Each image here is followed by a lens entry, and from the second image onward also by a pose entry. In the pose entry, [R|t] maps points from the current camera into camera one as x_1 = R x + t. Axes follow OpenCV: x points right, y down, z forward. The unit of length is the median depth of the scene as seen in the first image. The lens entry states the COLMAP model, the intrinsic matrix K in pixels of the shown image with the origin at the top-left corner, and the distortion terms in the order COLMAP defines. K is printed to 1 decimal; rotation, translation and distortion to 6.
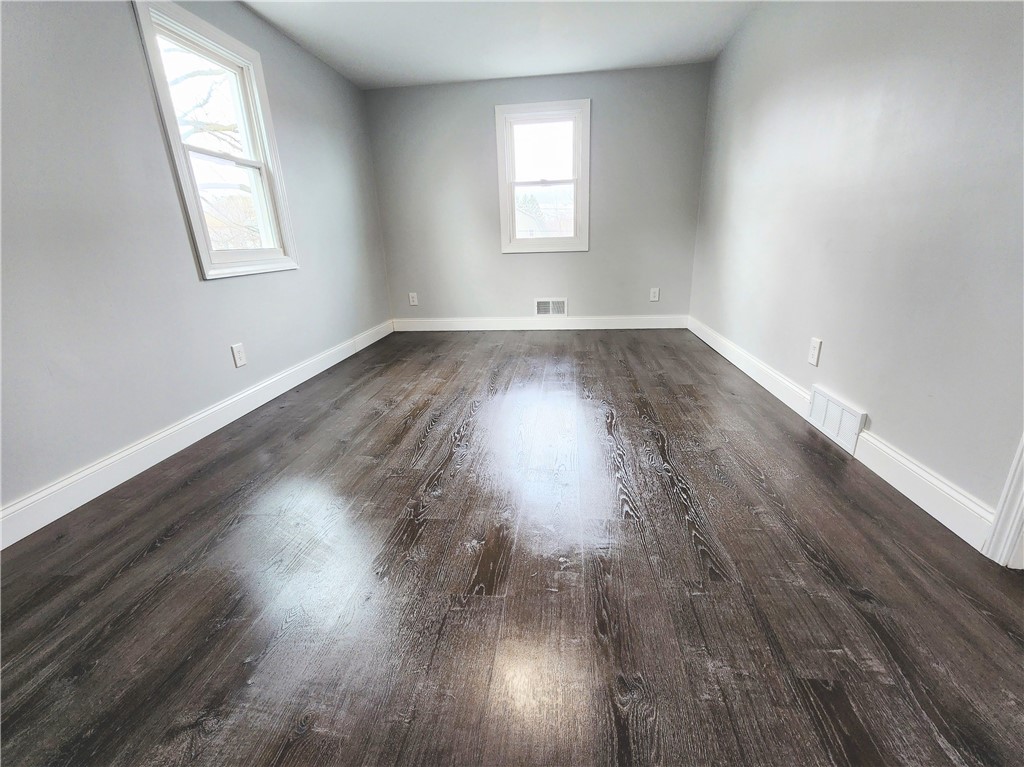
lens RADIAL K [[441.2, 0, 512.3], [0, 441.2, 388.3], [0, 0, 1]] dist [0.000493, 0.000662]
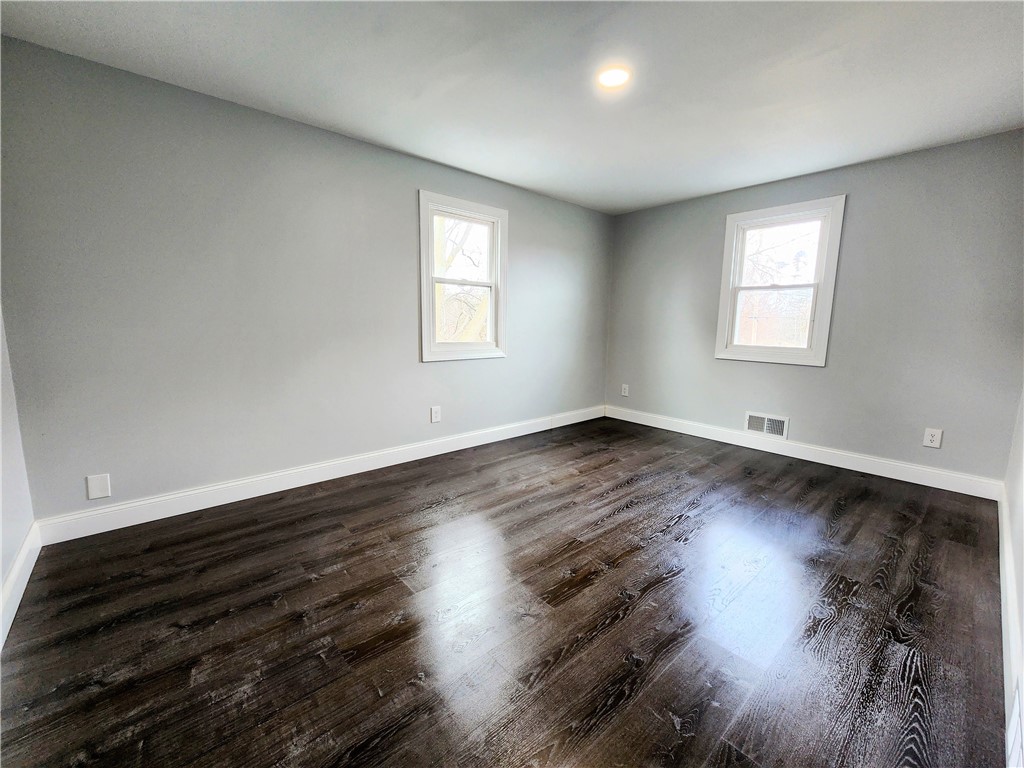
lens RADIAL K [[421.2, 0, 516.6], [0, 421.2, 383.3], [0, 0, 1]] dist [0.004866, -0.000578]
pose [[0.742540, 0.141851, -0.654608, 0.348978], [-0.253044, 0.964299, -0.078075, -0.104933], [0.620163, 0.223618, 0.751926, 0.102340]]
